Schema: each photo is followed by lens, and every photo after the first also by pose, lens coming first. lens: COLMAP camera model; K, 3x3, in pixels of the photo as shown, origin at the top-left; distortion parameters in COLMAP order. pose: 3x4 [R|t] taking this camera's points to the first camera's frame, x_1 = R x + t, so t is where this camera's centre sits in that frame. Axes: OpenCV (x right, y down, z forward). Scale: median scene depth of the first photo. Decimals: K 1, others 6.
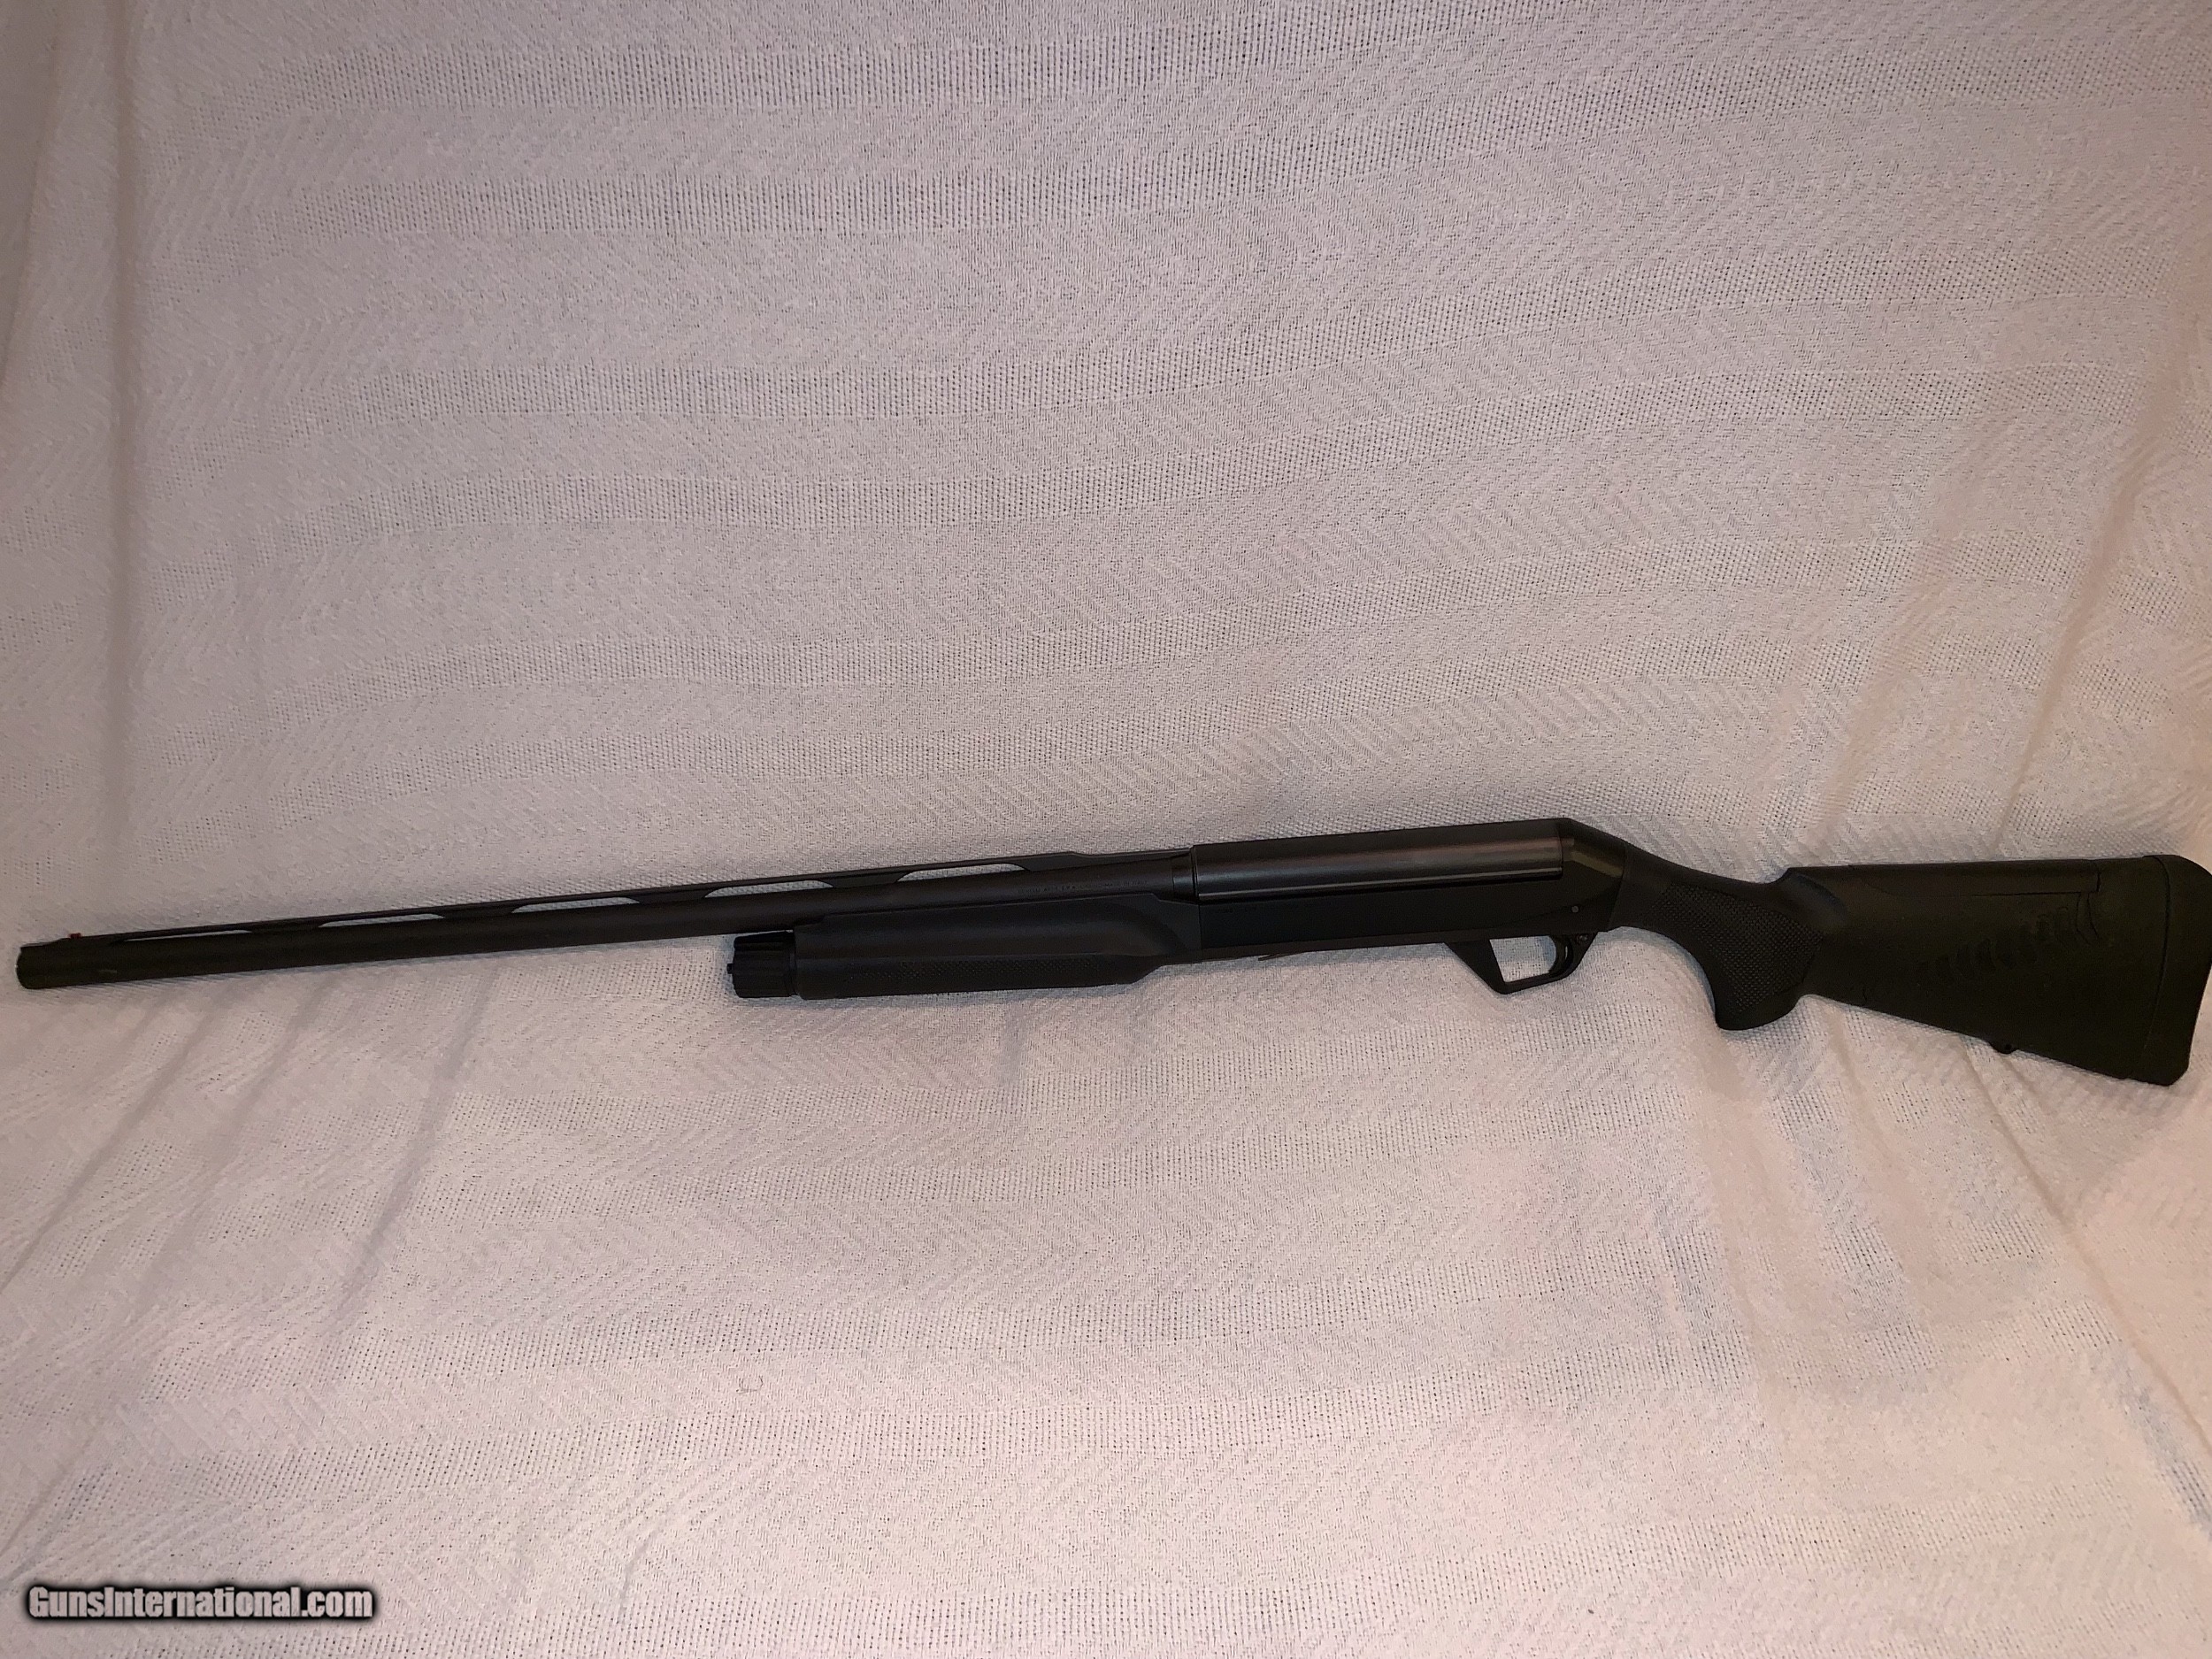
lens RADIAL K [[1684.8, 0, 1105.2], [0, 1684.8, 831.7], [0, 0, 1]] dist [-0.014147, -0.002578]
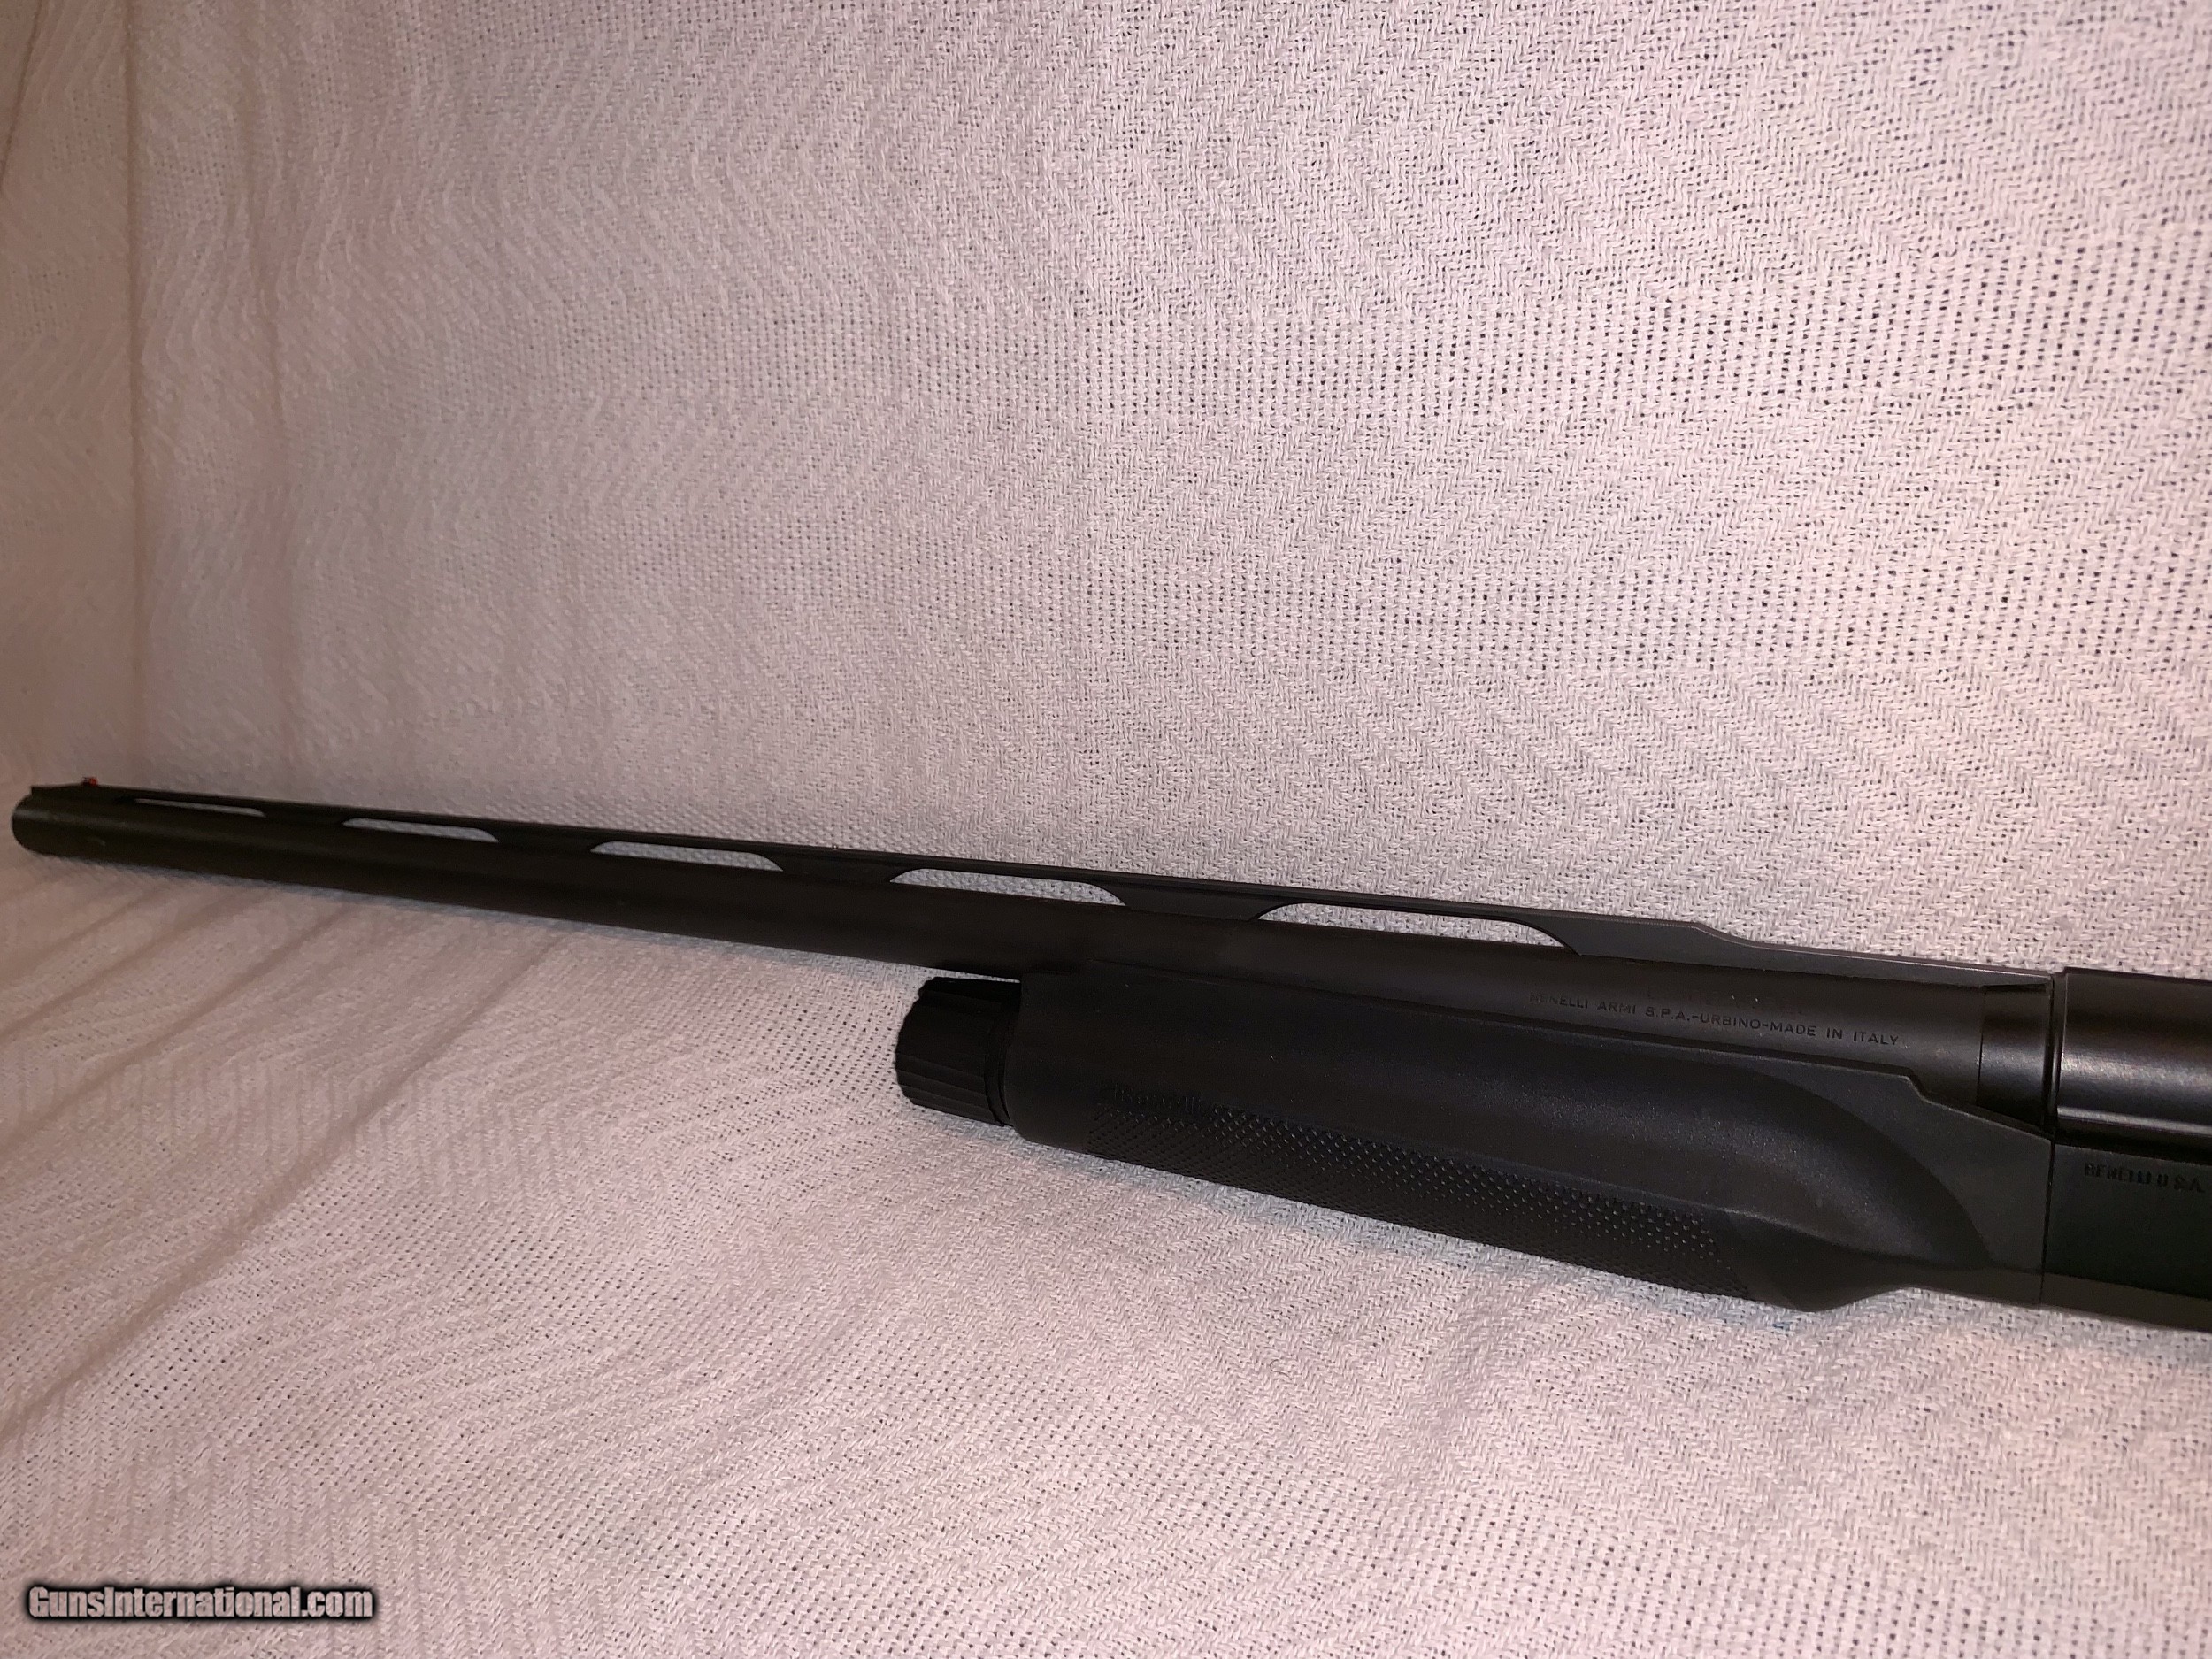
lens RADIAL K [[1684.8, 0, 1100.0], [0, 1684.8, 833.5], [0, 0, 1]] dist [-0.014147, -0.002578]
pose [[0.863226, 0.149656, -0.482124, 0.043031], [-0.154738, 0.987516, 0.029482, 0.001672], [0.480517, 0.049154, 0.875607, 0.607474]]
